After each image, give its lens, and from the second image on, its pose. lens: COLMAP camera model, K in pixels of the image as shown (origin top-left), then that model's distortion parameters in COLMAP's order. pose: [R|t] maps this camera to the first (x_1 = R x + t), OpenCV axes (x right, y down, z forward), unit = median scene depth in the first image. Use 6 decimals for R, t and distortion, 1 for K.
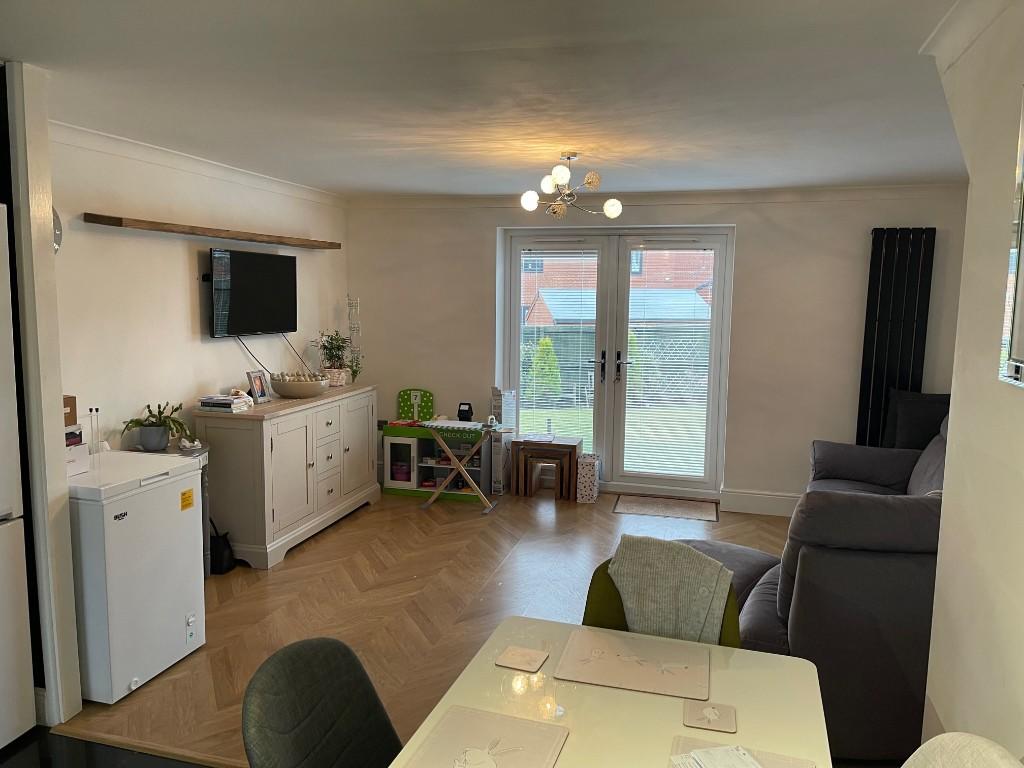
lens RADIAL K [[743.9, 0, 513.2], [0, 743.9, 390.5], [0, 0, 1]] dist [0.042553, -0.003756]
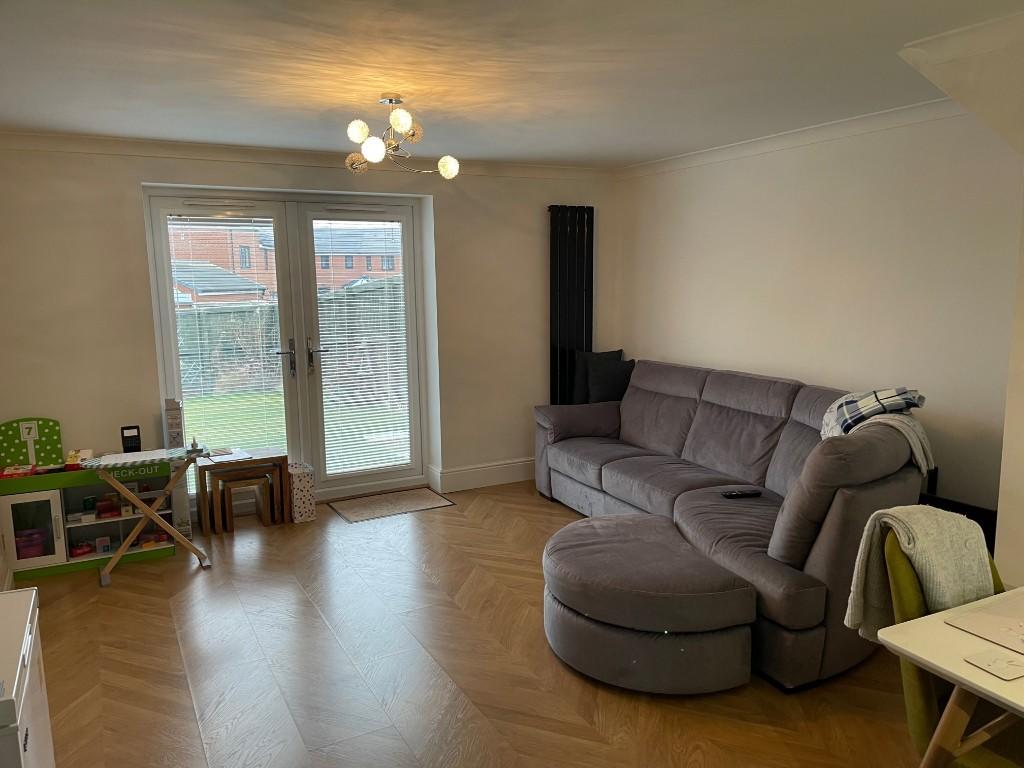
lens RADIAL K [[784.5, 0, 511.9], [0, 784.5, 377.9], [0, 0, 1]] dist [0.011159, -0.001138]
pose [[0.727612, -0.120028, 0.675407, -0.305421], [0.107324, 0.992367, 0.060736, -0.037119], [-0.677542, 0.028295, 0.734940, 0.182762]]
